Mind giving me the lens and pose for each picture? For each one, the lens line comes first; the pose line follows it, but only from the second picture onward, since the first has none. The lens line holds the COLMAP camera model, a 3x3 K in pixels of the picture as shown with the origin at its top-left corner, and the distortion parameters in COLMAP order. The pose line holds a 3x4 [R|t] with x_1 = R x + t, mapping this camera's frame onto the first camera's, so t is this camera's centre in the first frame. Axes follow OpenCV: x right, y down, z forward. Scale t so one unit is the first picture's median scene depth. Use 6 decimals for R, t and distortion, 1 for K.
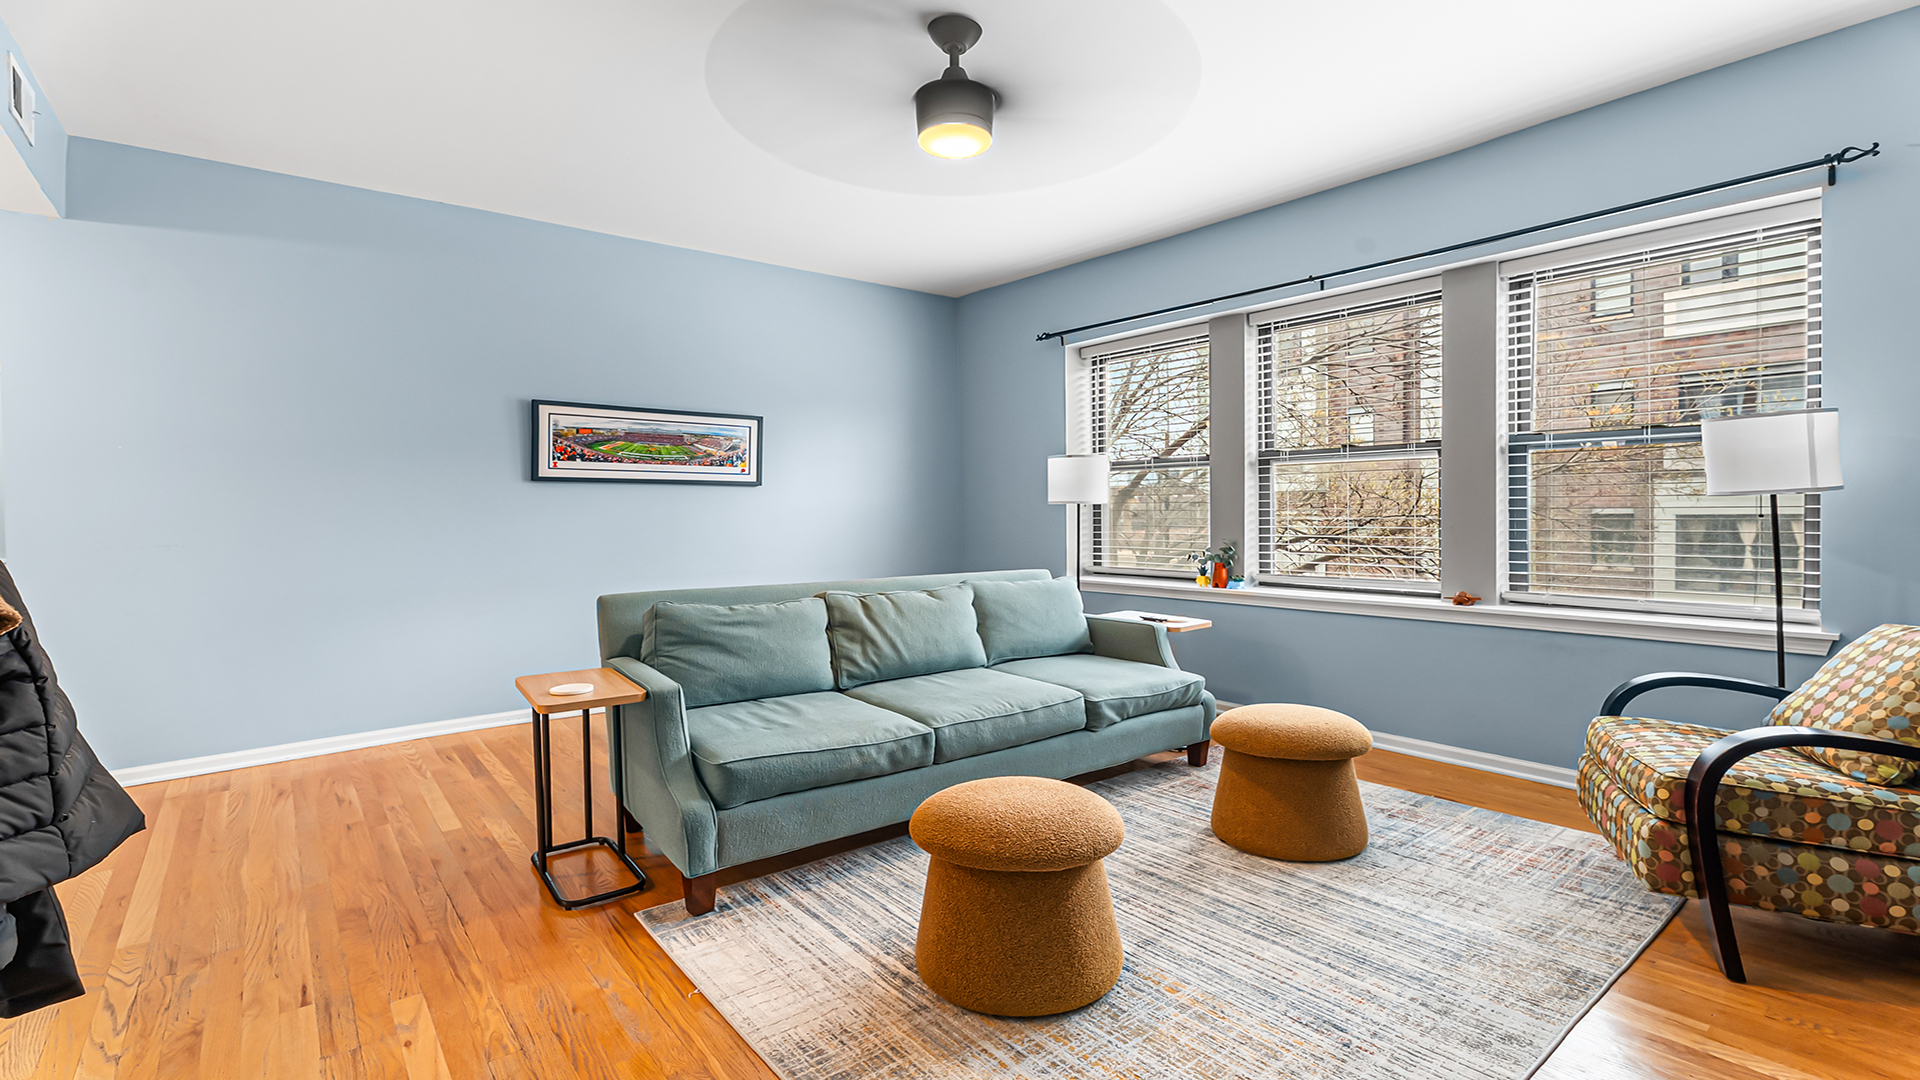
lens RADIAL K [[869.1, 0, 970.8], [0, 869.1, 526.6], [0, 0, 1]] dist [-0.004029, 0.000083]
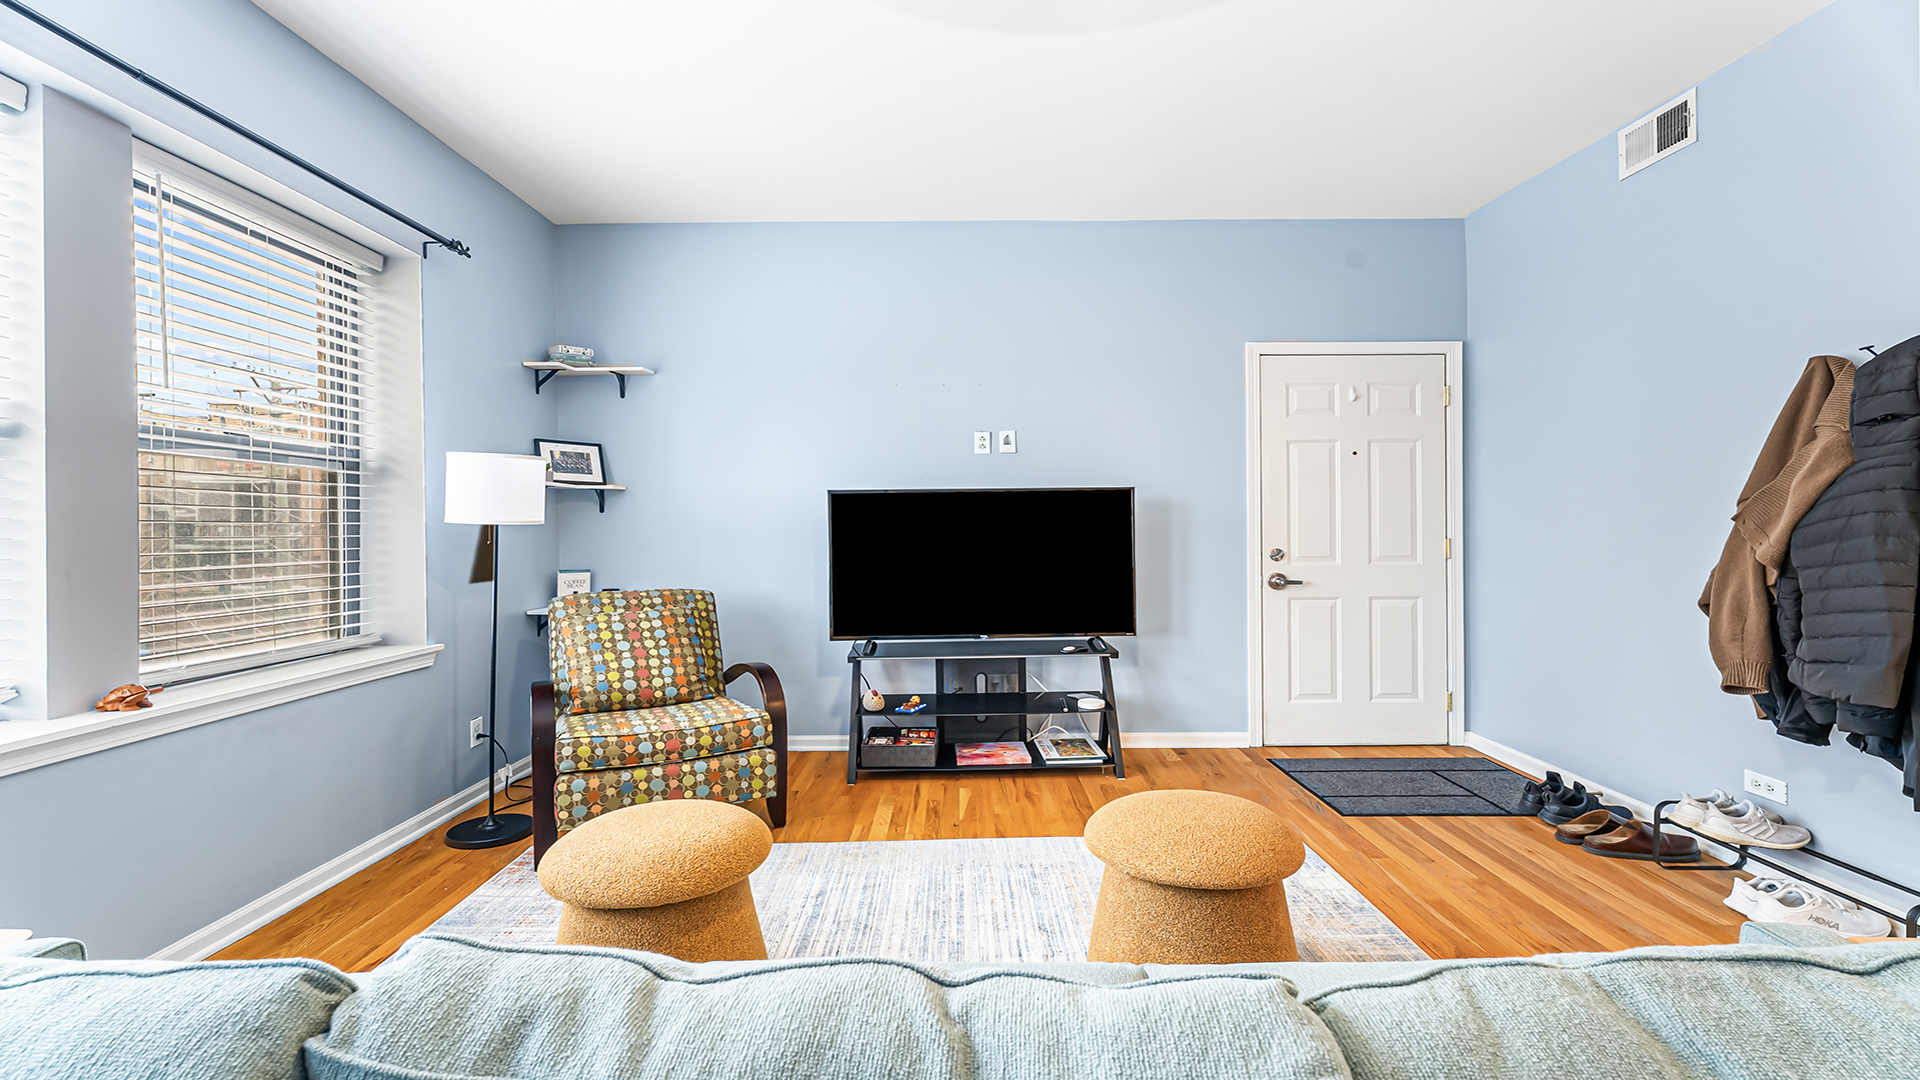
lens RADIAL K [[852.0, 0, 964.2], [0, 852.0, 540.9], [0, 0, 1]] dist [-0.002382, 0.000285]
pose [[-0.774906, 0.005659, 0.632052, -0.173793], [0.025810, 0.999409, 0.022696, -0.014873], [-0.631550, 0.033901, -0.774594, 0.892410]]
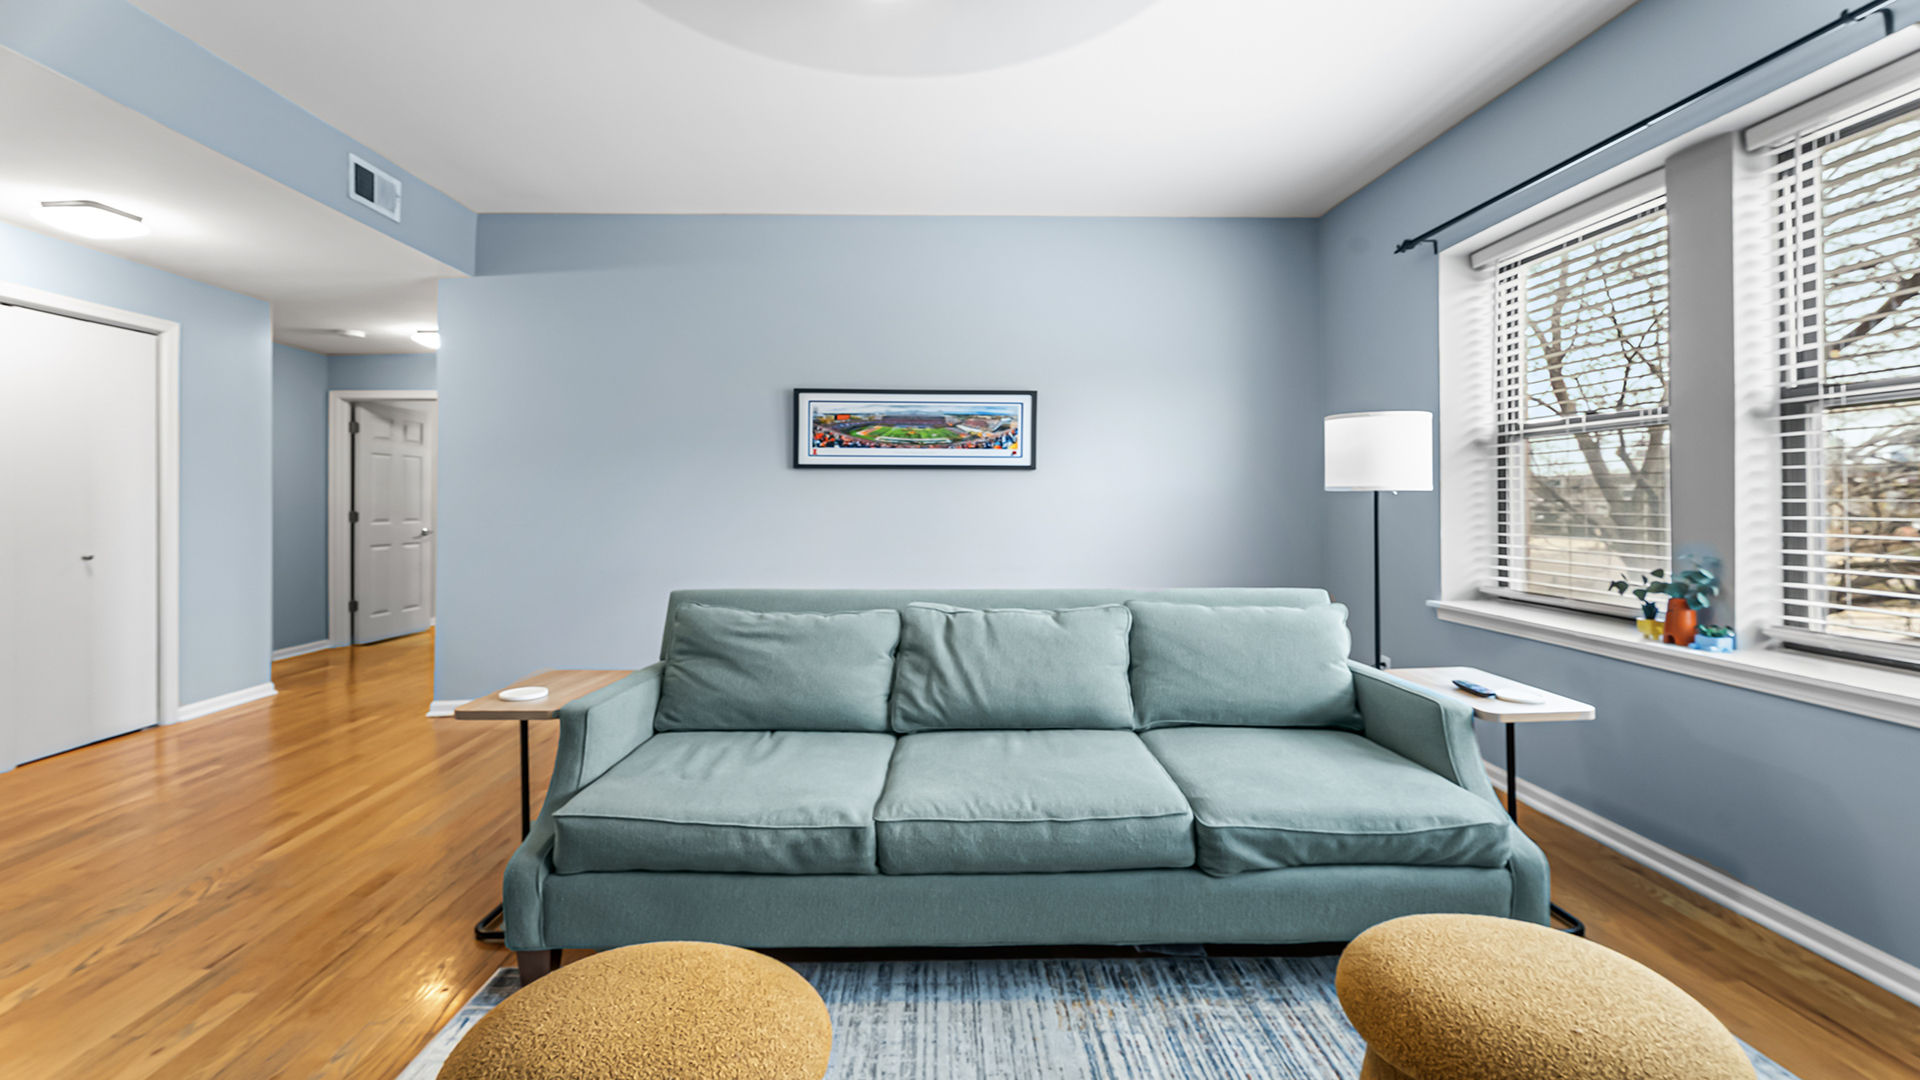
lens RADIAL K [[867.3, 0, 959.9], [0, 867.3, 493.7], [0, 0, 1]] dist [-0.002826, -0.000582]
pose [[0.798529, 0.001033, -0.601955, 0.261828], [-0.014048, 0.999758, -0.016920, -0.008646], [0.601792, 0.021967, 0.798350, 0.307506]]
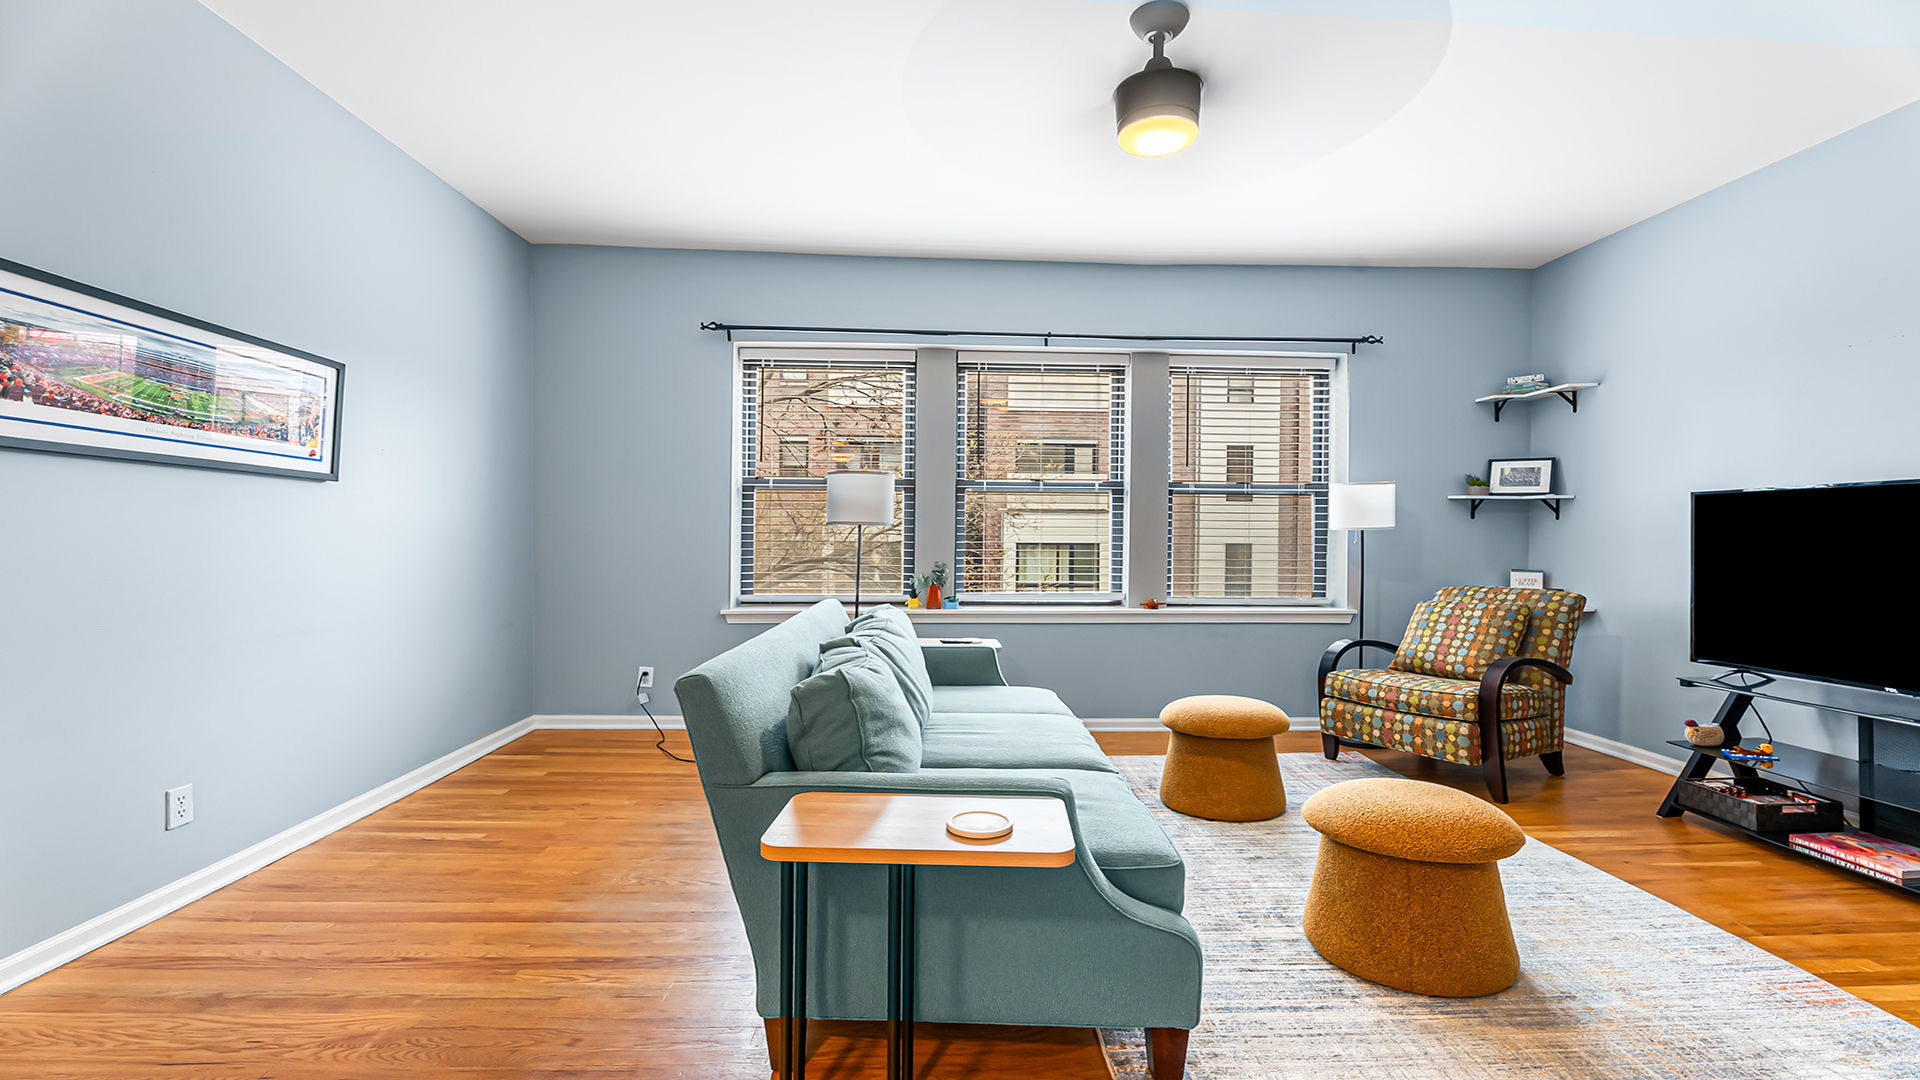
lens RADIAL K [[852.0, 0, 964.2], [0, 852.0, 540.9], [0, 0, 1]] dist [-0.002382, 0.000285]
pose [[0.595865, 0.006940, 0.803055, -0.530816], [0.002579, 0.999941, -0.010555, 0.000149], [-0.803081, 0.008360, 0.595811, 0.377181]]
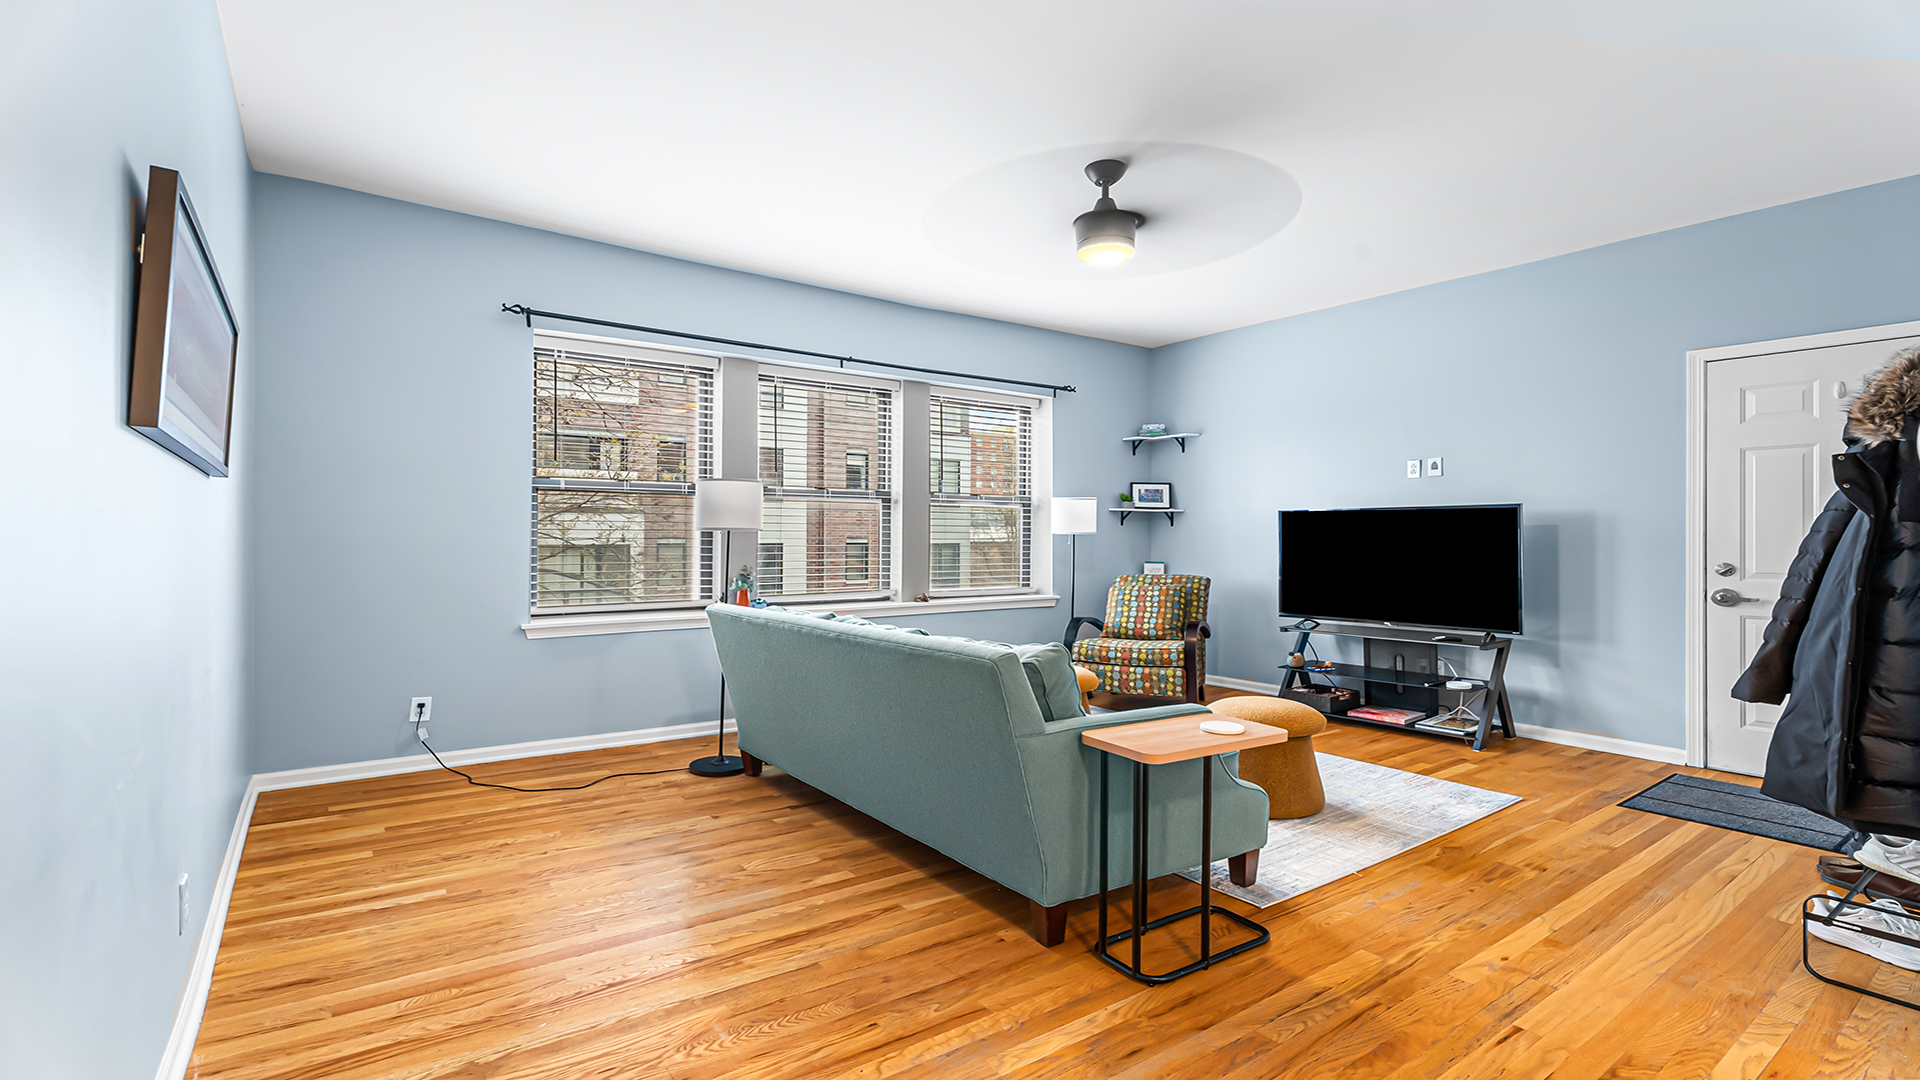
lens RADIAL K [[869.1, 0, 970.8], [0, 869.1, 526.6], [0, 0, 1]] dist [-0.004029, 0.000083]
pose [[0.047354, 0.021435, 0.998648, -0.796849], [0.015027, 0.999641, -0.022169, -0.005970], [-0.998765, 0.016057, 0.047015, 0.693615]]
